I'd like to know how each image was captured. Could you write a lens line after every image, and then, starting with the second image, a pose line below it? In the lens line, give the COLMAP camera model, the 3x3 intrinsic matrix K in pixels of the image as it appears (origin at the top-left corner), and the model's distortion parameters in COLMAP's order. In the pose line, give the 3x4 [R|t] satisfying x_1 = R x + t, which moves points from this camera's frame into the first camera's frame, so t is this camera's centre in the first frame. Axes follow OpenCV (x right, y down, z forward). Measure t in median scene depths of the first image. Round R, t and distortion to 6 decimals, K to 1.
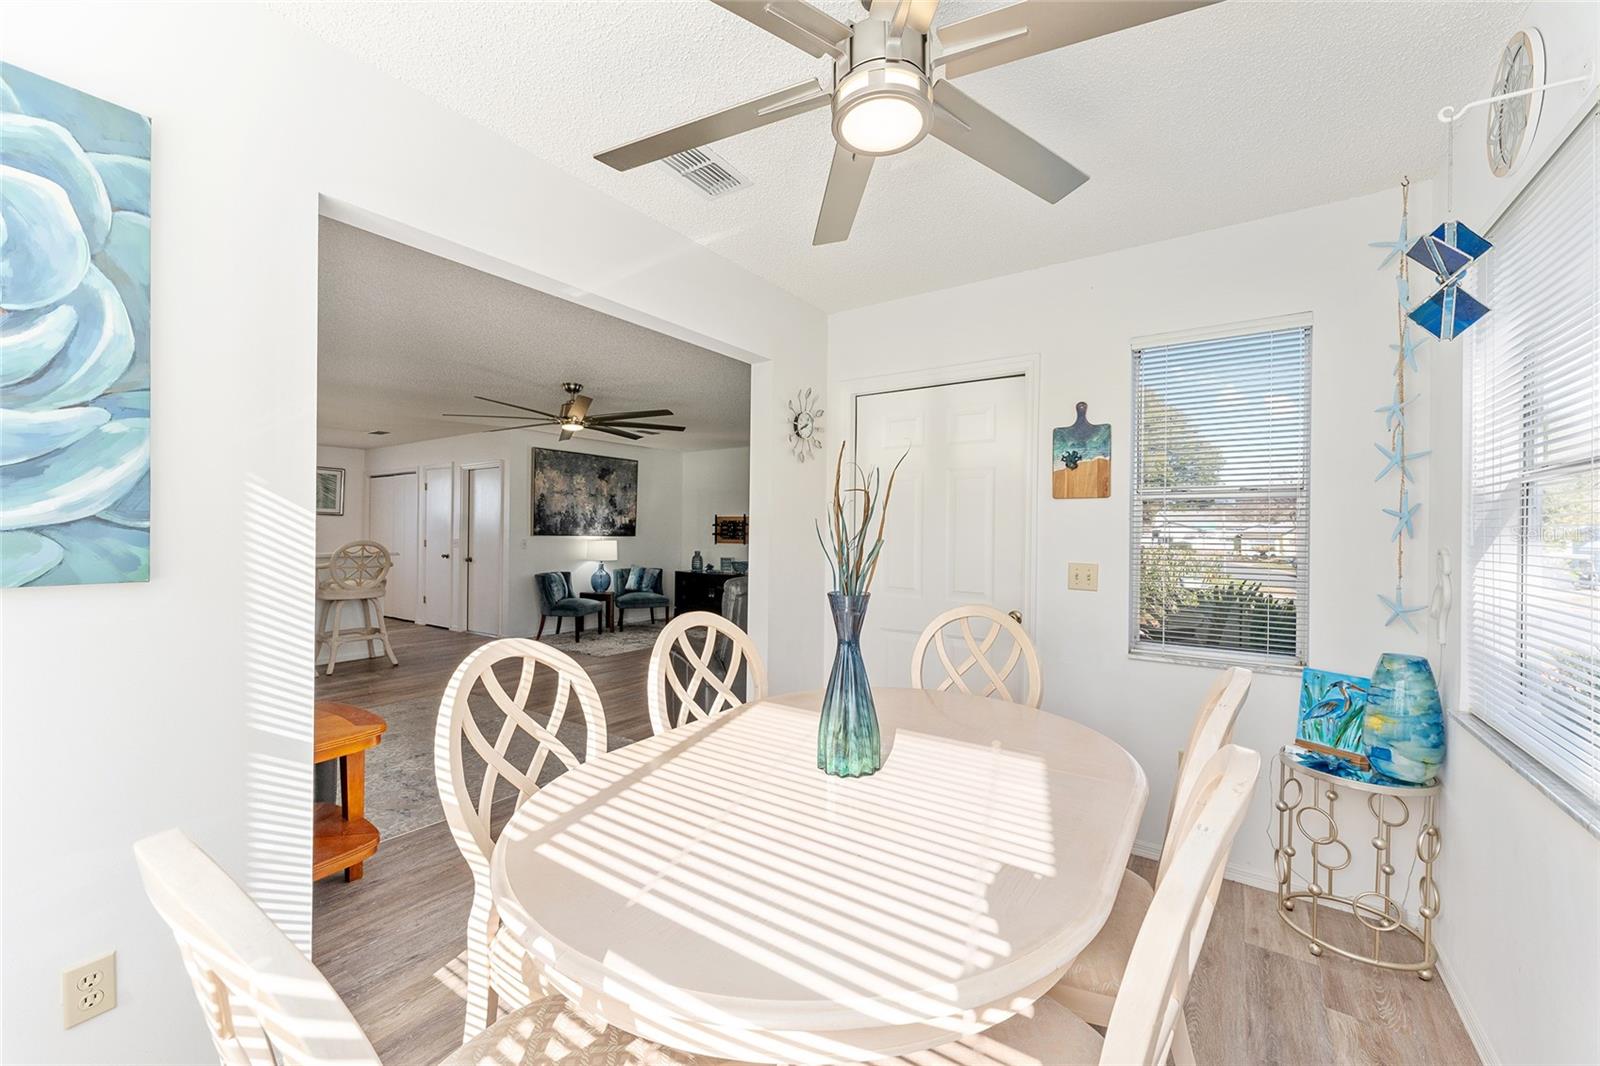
lens RADIAL K [[632.2, 0, 796.1], [0, 632.2, 529.1], [0, 0, 1]] dist [-0.000061, -0.000222]
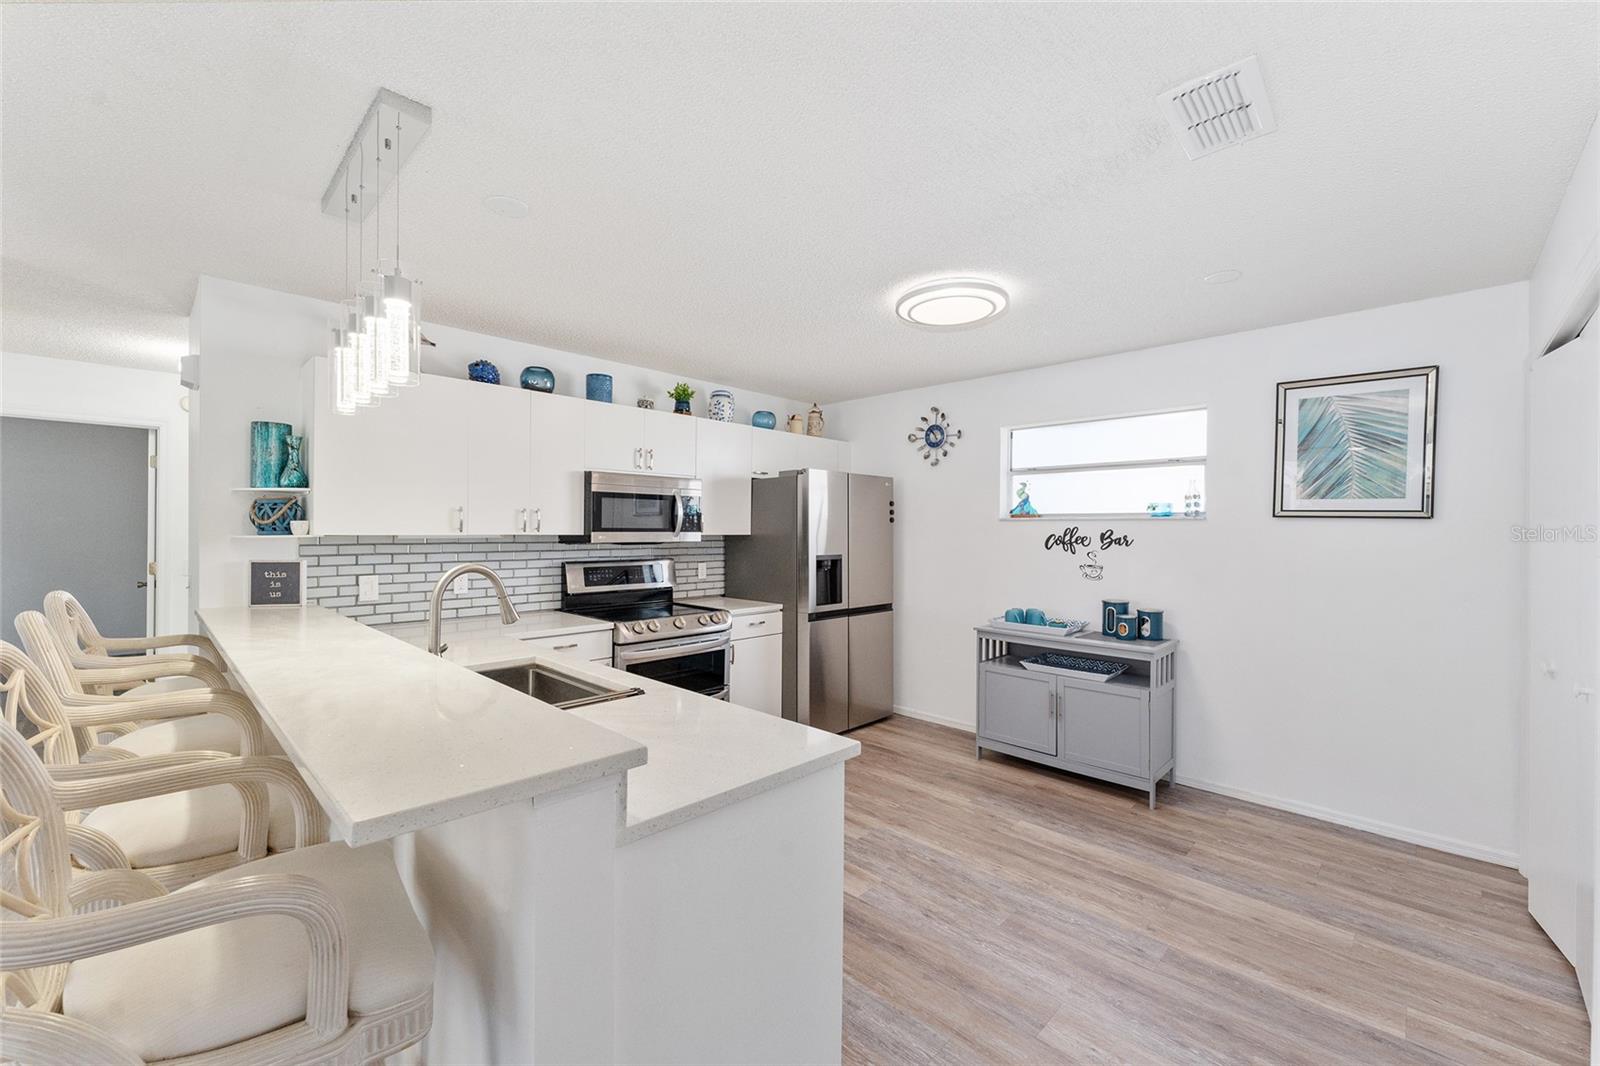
lens RADIAL K [[632.2, 0, 794.3], [0, 632.2, 533.0], [0, 0, 1]] dist [-0.000061, -0.000222]
pose [[-0.171559, -0.002923, -0.985169, -0.416885], [-0.004910, 0.999986, -0.002112, -0.014116], [0.985162, 0.004475, -0.171571, 0.858058]]
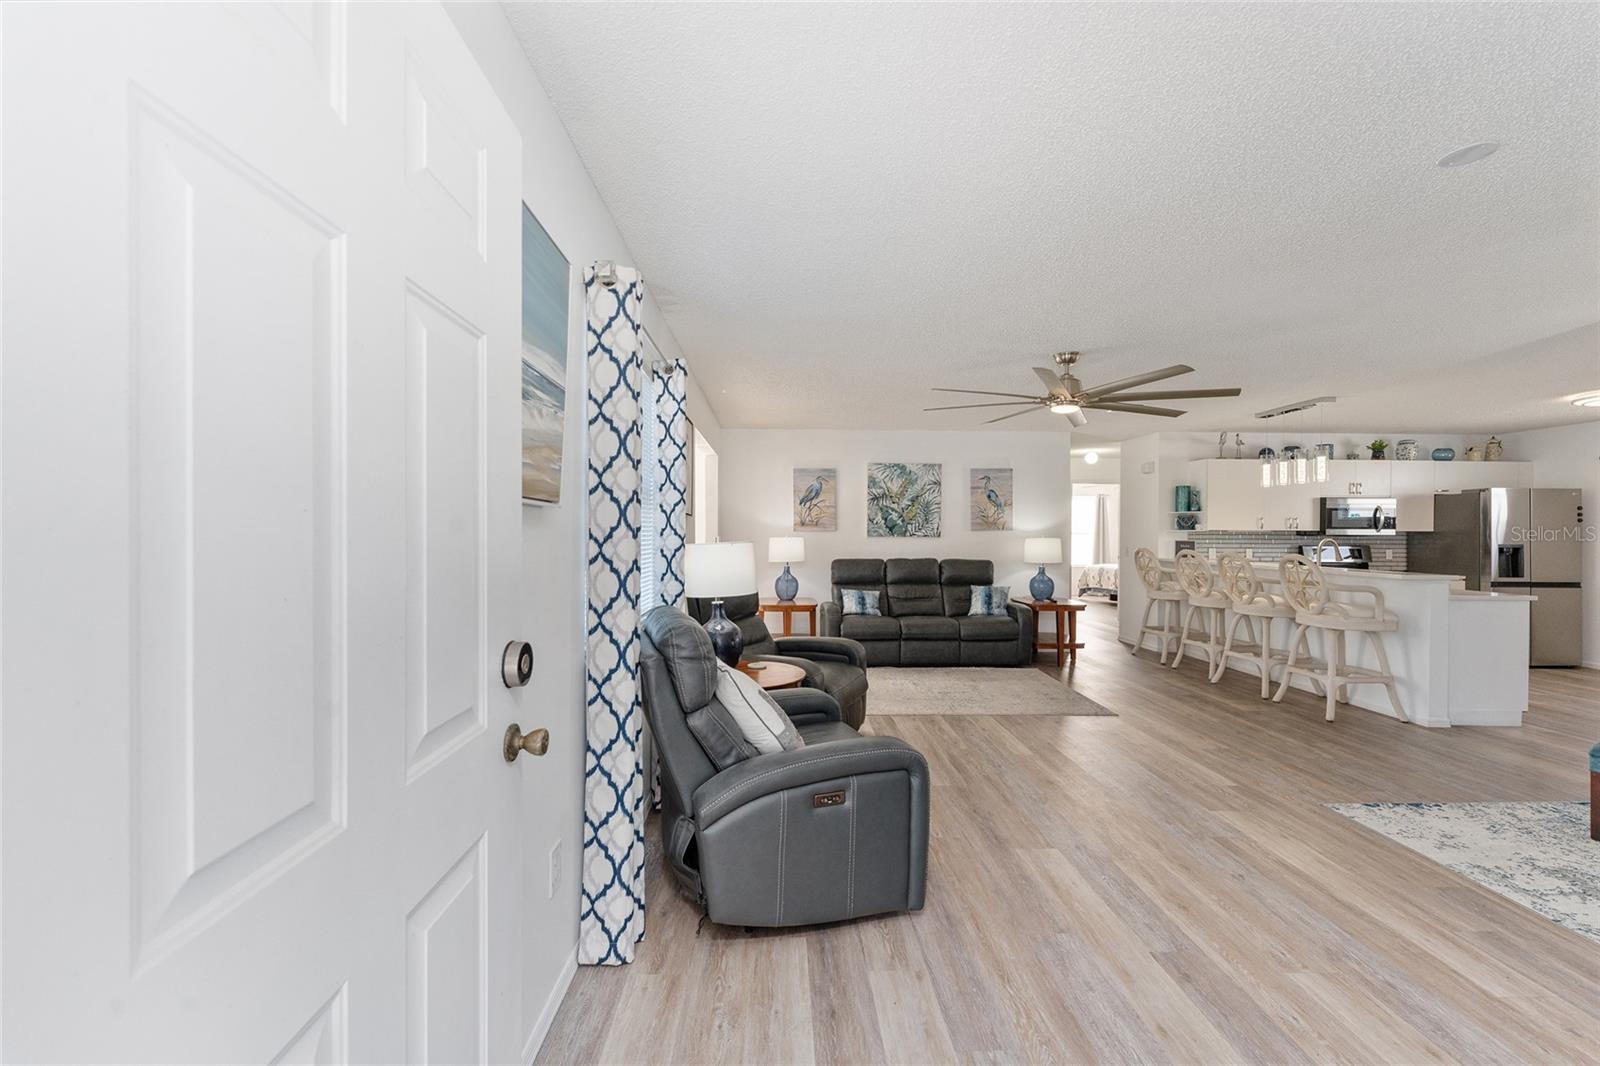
lens RADIAL K [[632.2, 0, 788.5], [0, 632.2, 536.8], [0, 0, 1]] dist [-0.000061, -0.000222]
pose [[-0.812470, -0.005831, -0.582974, 0.245917], [-0.009582, 0.999948, 0.003352, -0.000759], [0.582924, 0.008309, -0.812484, 0.911238]]
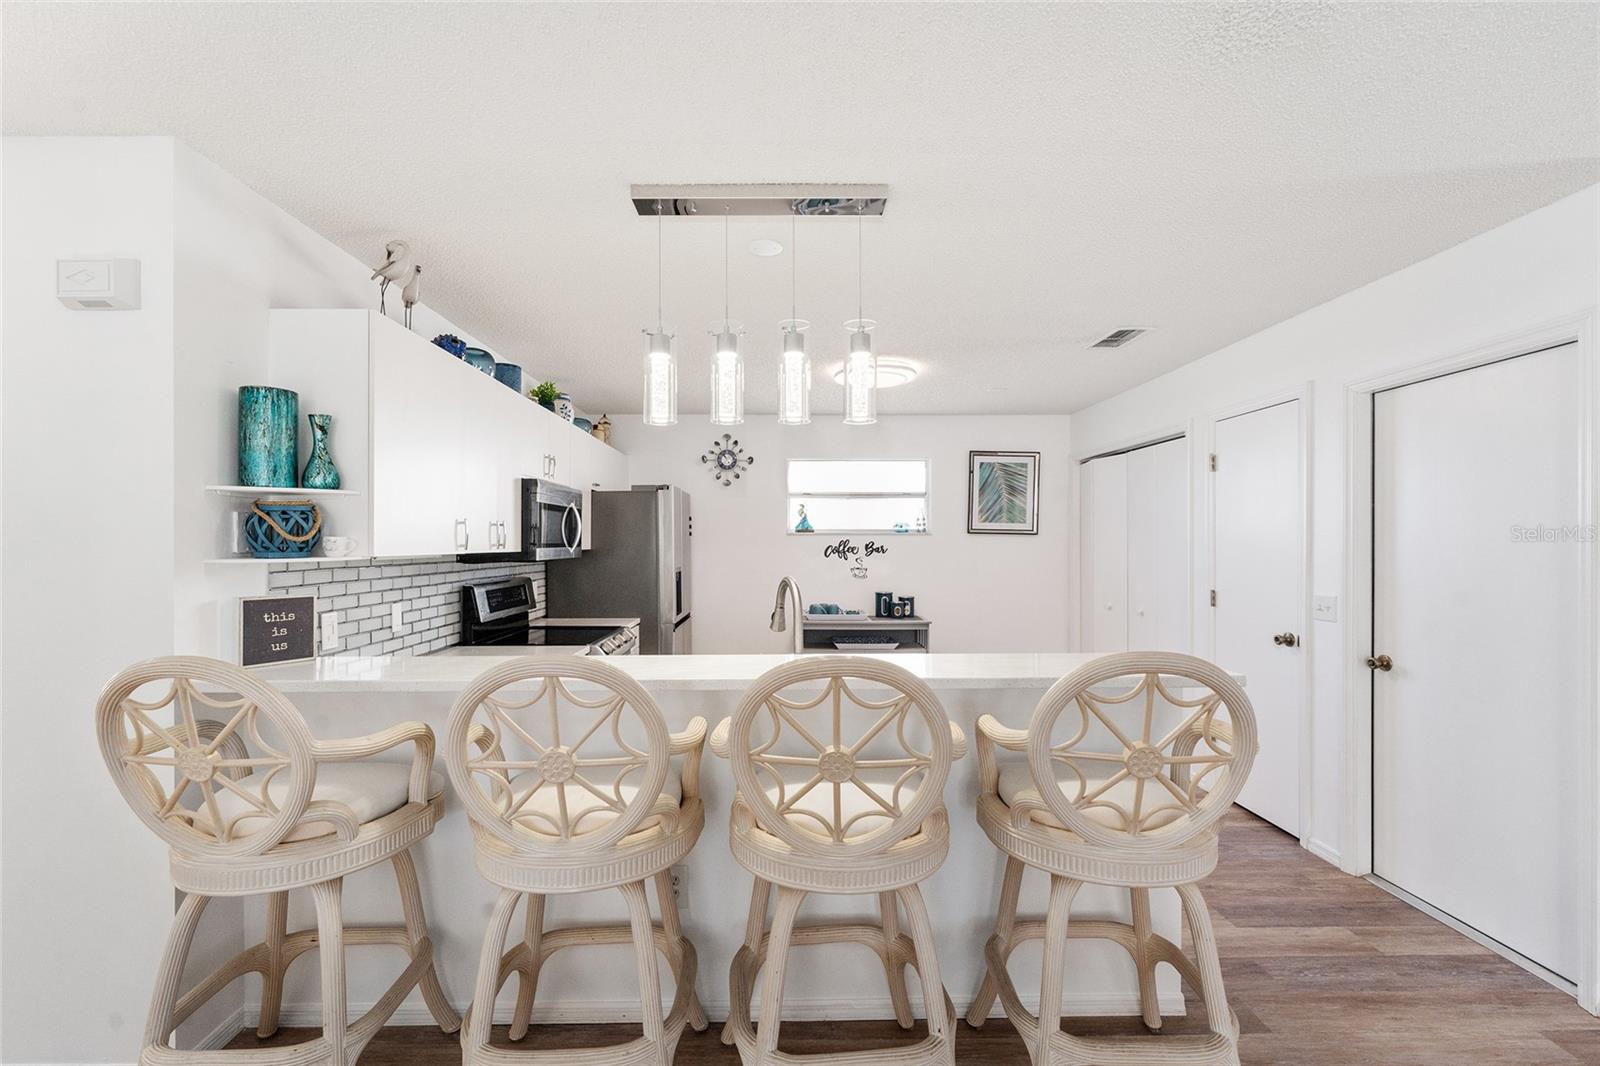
lens RADIAL K [[688.2, 0, 789.3], [0, 688.2, 544.5], [0, 0, 1]] dist [-0.001824, -0.000166]
pose [[0.580776, -0.006488, -0.814038, -0.394267], [0.008866, 0.999959, -0.001644, -0.015243], [0.814015, -0.006262, 0.580810, 0.528291]]
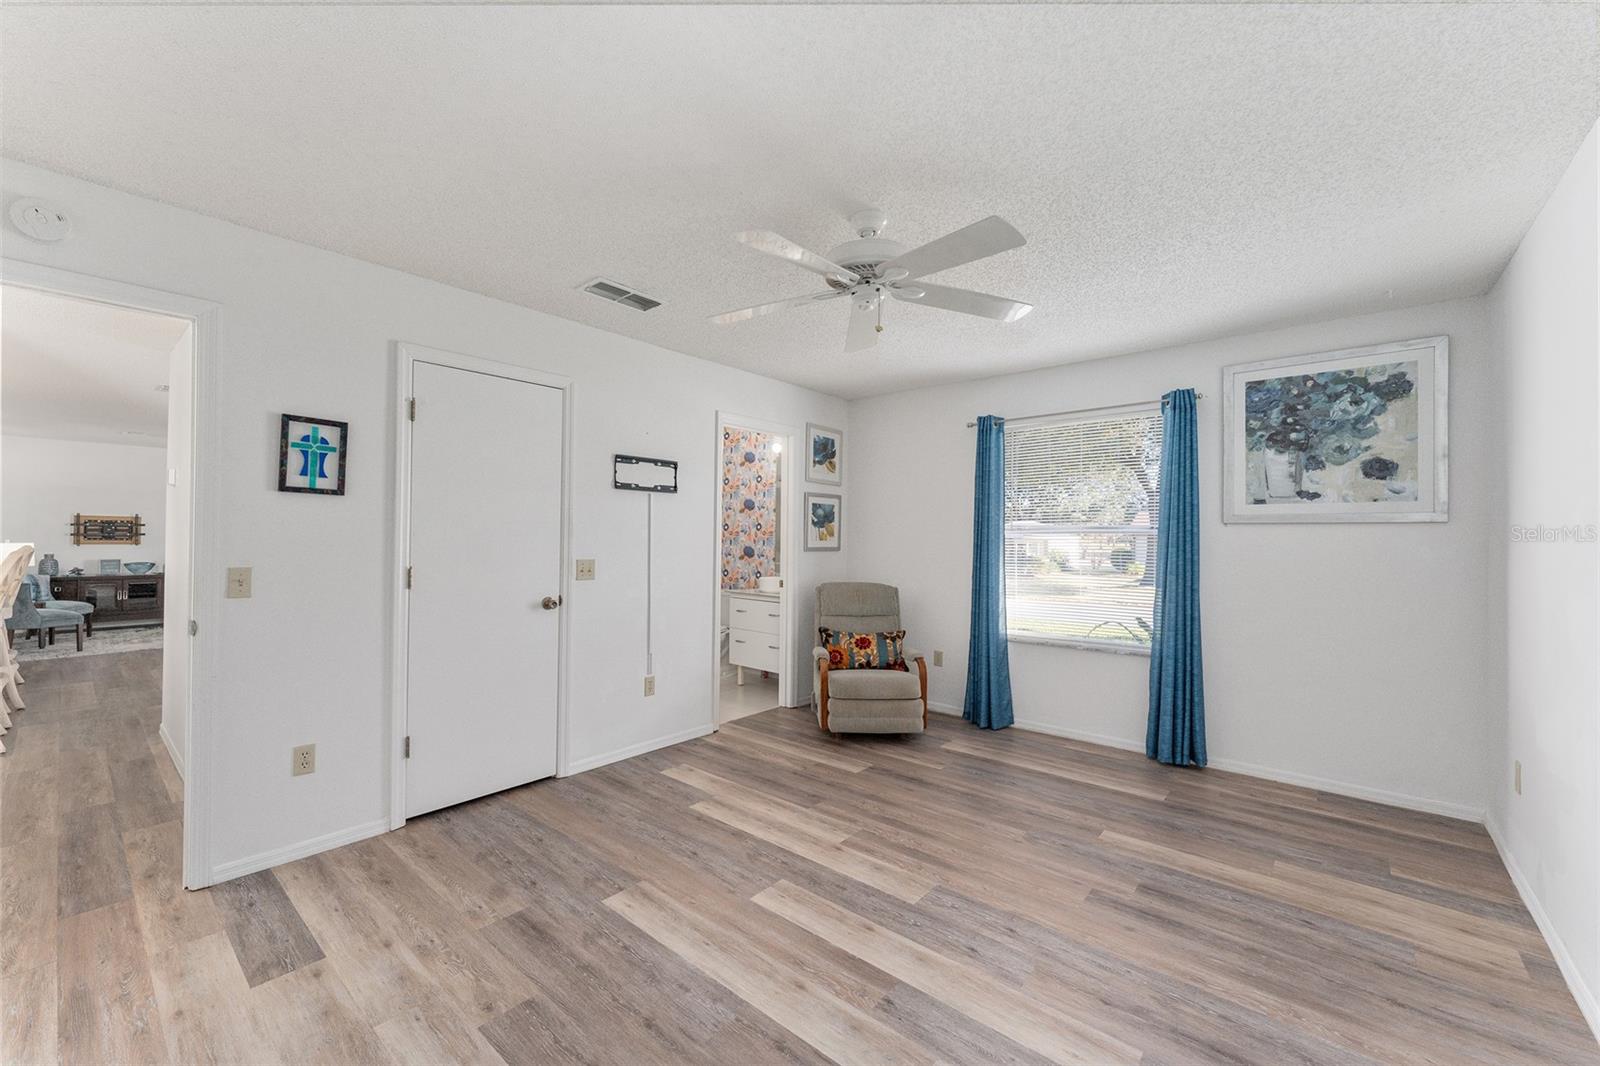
lens RADIAL K [[632.2, 0, 801.4], [0, 632.2, 530.5], [0, 0, 1]] dist [-0.000061, -0.000222]
pose [[0.098407, 0.003556, 0.995140, -1.049592], [-0.010062, 0.999946, -0.002578, -0.006876], [-0.995095, -0.009760, 0.098437, -0.144281]]
